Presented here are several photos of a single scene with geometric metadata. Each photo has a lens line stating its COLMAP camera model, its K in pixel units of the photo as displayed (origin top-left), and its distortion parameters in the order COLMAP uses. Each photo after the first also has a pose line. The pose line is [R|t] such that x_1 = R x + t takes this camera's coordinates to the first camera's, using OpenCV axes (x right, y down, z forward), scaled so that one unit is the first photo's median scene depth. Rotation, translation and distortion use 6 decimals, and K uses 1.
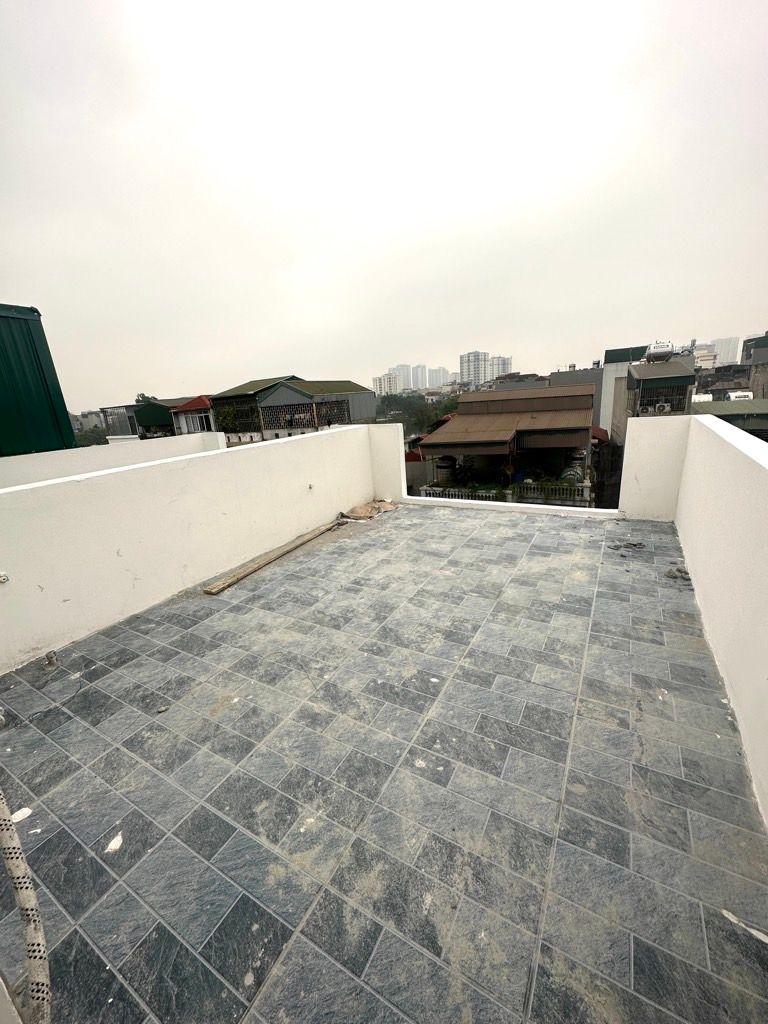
lens RADIAL K [[407.4, 0, 385.7], [0, 407.4, 514.0], [0, 0, 1]] dist [-0.000527, -0.000017]
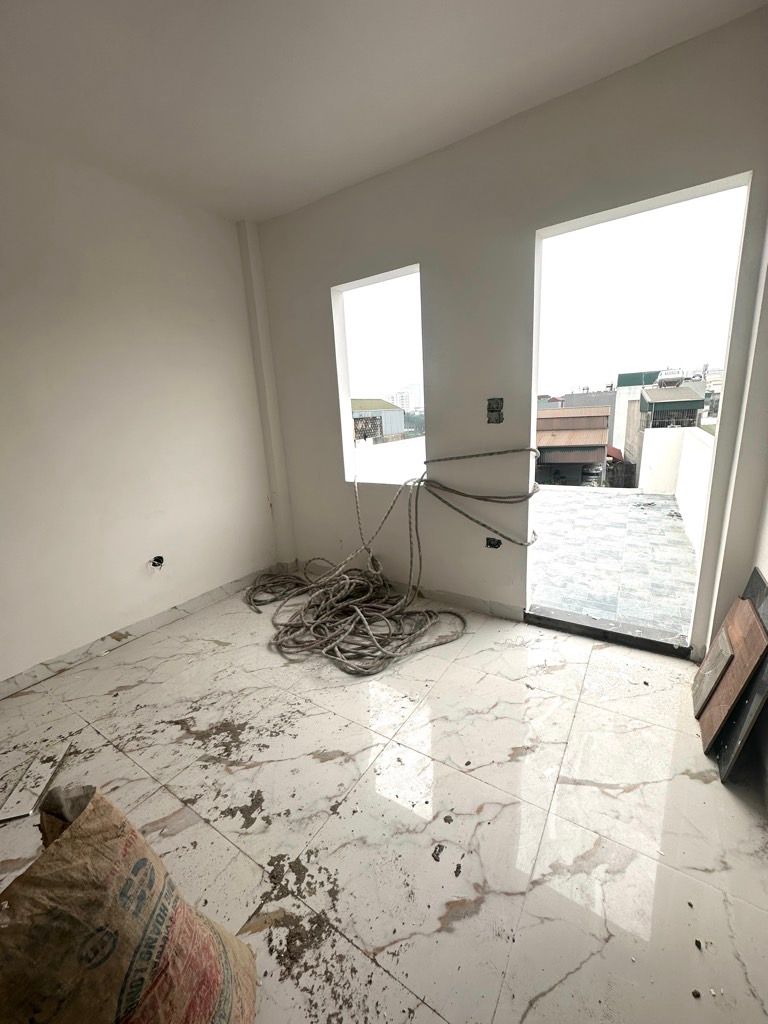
lens RADIAL K [[407.4, 0, 382.6], [0, 407.4, 510.3], [0, 0, 1]] dist [-0.000527, -0.000017]
pose [[0.999274, 0.025135, -0.028617, -0.053539], [-0.026506, 0.998468, -0.048577, 0.026533], [0.027352, 0.049301, 0.998409, -0.085872]]
